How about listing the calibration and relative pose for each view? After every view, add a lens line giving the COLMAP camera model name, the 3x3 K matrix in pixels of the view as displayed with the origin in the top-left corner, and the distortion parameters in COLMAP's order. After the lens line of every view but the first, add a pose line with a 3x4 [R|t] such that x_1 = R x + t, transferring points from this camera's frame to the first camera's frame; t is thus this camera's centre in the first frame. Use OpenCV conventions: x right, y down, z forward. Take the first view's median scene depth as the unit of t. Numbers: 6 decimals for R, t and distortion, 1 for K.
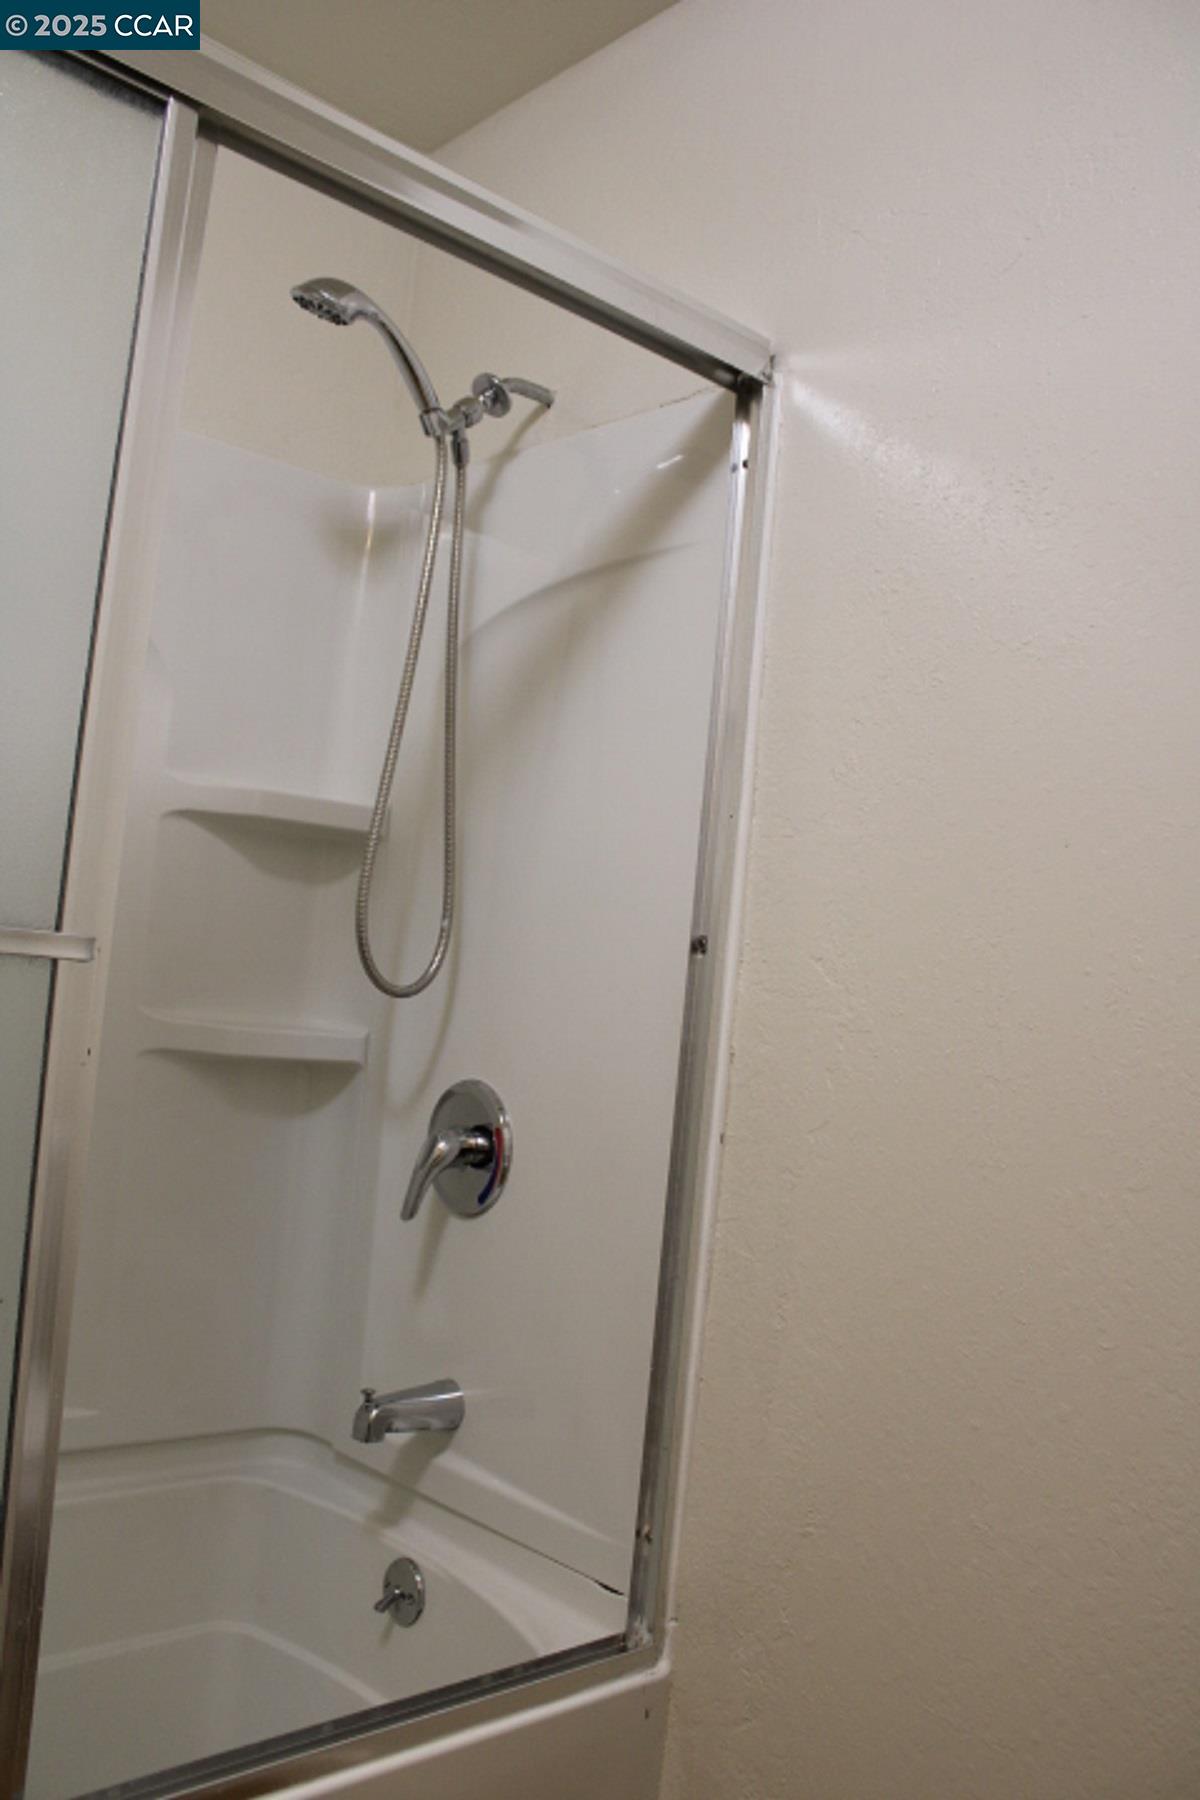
lens RADIAL K [[1494.8, 0, 600.8], [0, 1494.8, 898.7], [0, 0, 1]] dist [-0.164036, 0.130947]
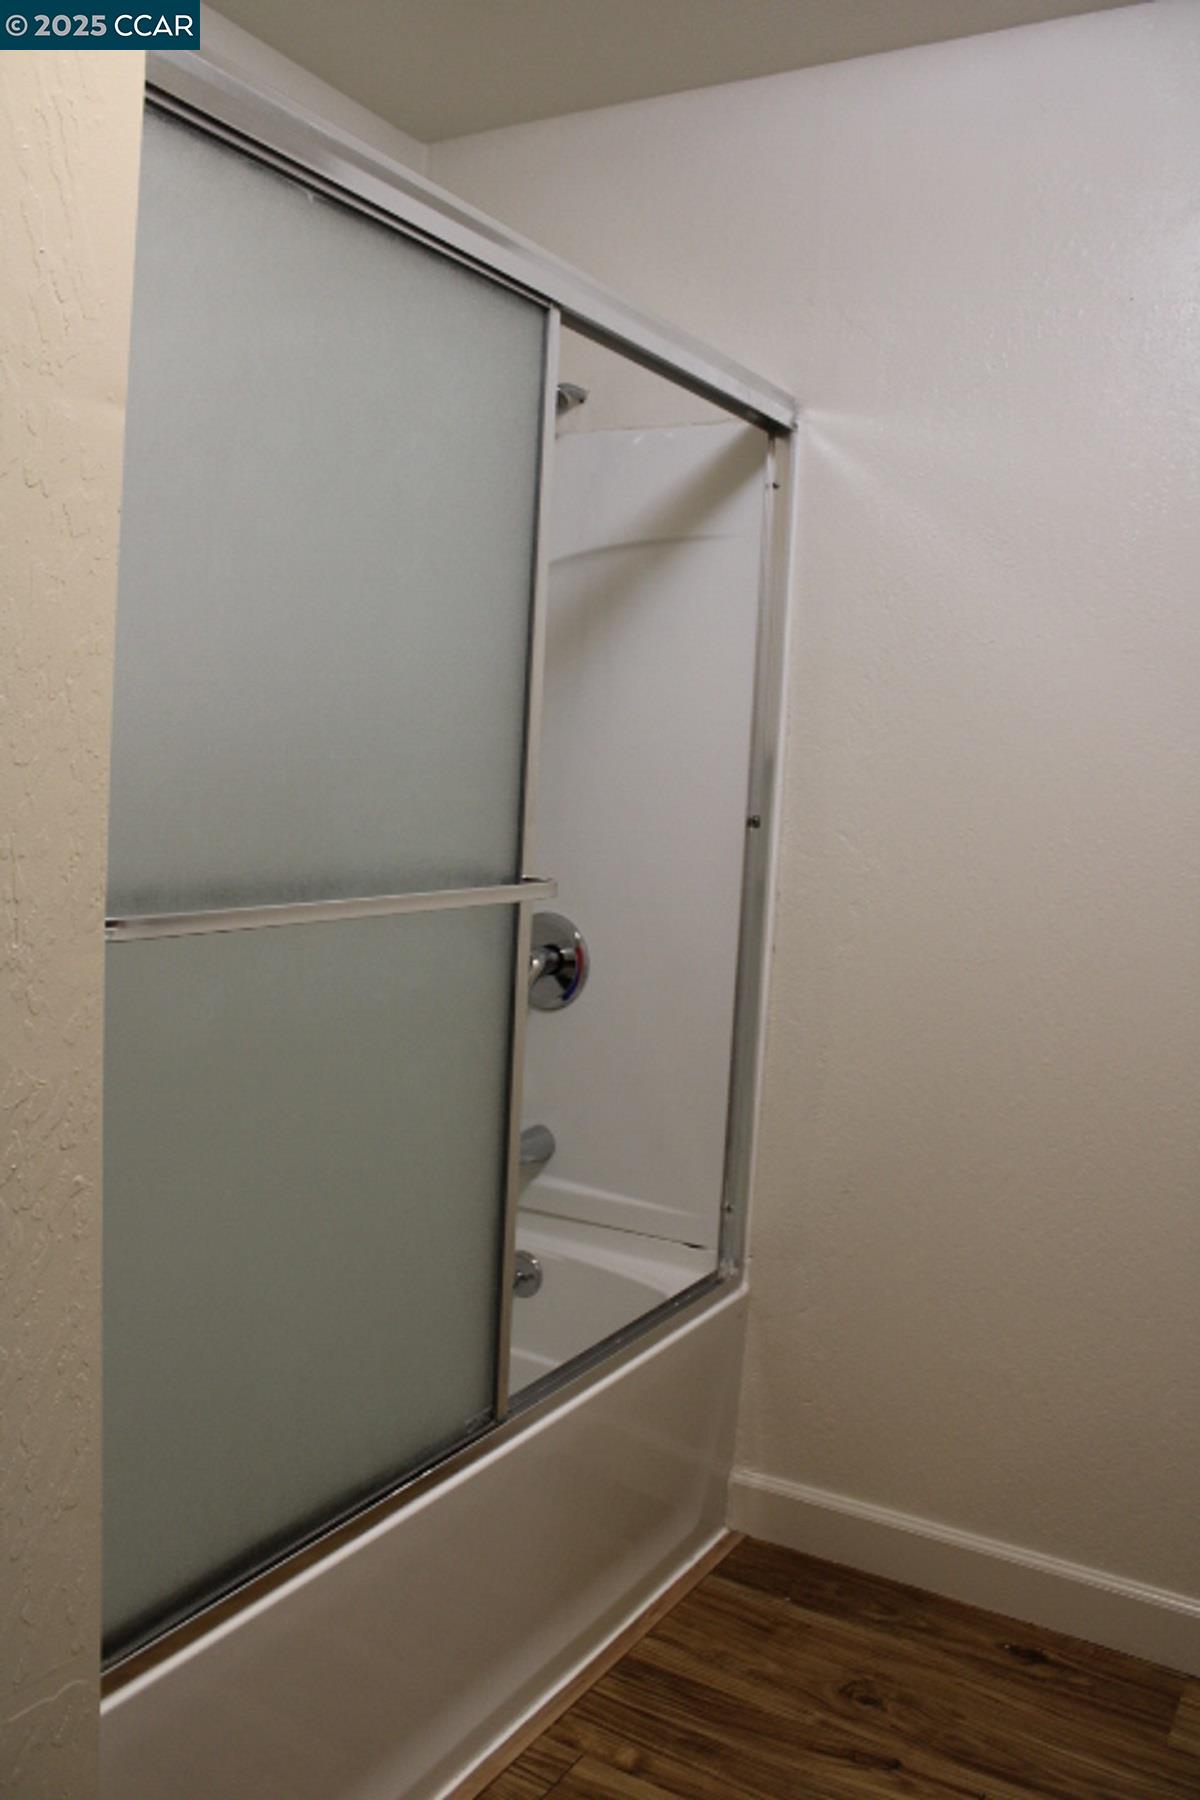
lens RADIAL K [[1494.8, 0, 600.8], [0, 1494.8, 898.7], [0, 0, 1]] dist [-0.164036, 0.130947]
pose [[0.955495, -0.065590, 0.287625, -0.522631], [0.013244, 0.983525, 0.180285, -0.167621], [-0.294711, -0.168452, 0.940622, -0.379427]]
